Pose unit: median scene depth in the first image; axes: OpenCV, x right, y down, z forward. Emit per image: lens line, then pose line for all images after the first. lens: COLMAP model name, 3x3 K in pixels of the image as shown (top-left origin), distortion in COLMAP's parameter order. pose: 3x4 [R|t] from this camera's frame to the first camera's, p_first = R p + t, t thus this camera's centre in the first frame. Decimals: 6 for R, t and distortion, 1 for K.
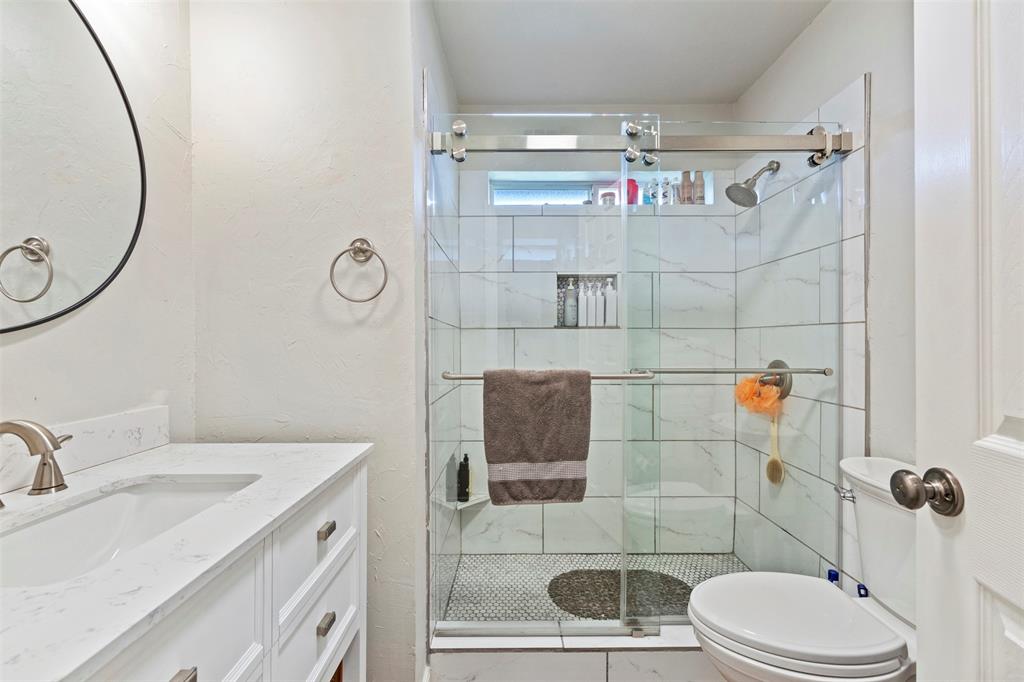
lens RADIAL K [[414.5, 0, 510.5], [0, 414.5, 342.5], [0, 0, 1]] dist [-0.000599, 0.001106]
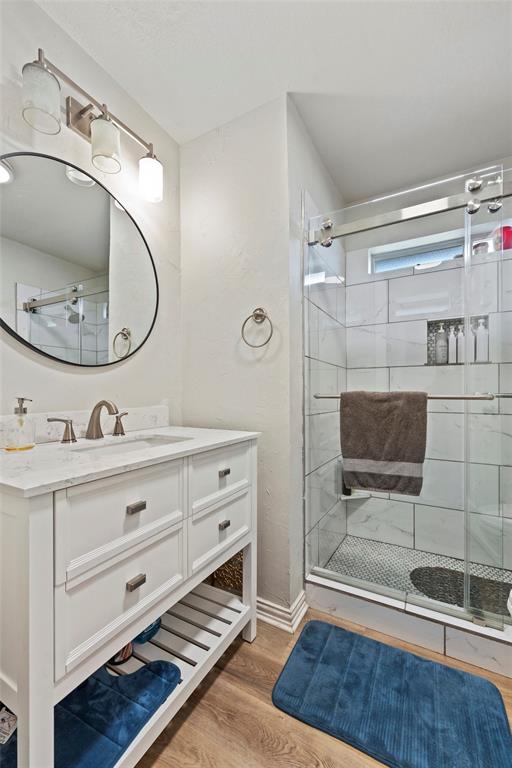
lens RADIAL K [[310.9, 0, 255.1], [0, 310.9, 390.0], [0, 0, 1]] dist [-0.000599, 0.001106]
pose [[0.872307, -0.000128, -0.488959, 0.195578], [0.000108, 1.000000, -0.000068, 0.061191], [0.488959, 0.000006, 0.872307, -0.059970]]
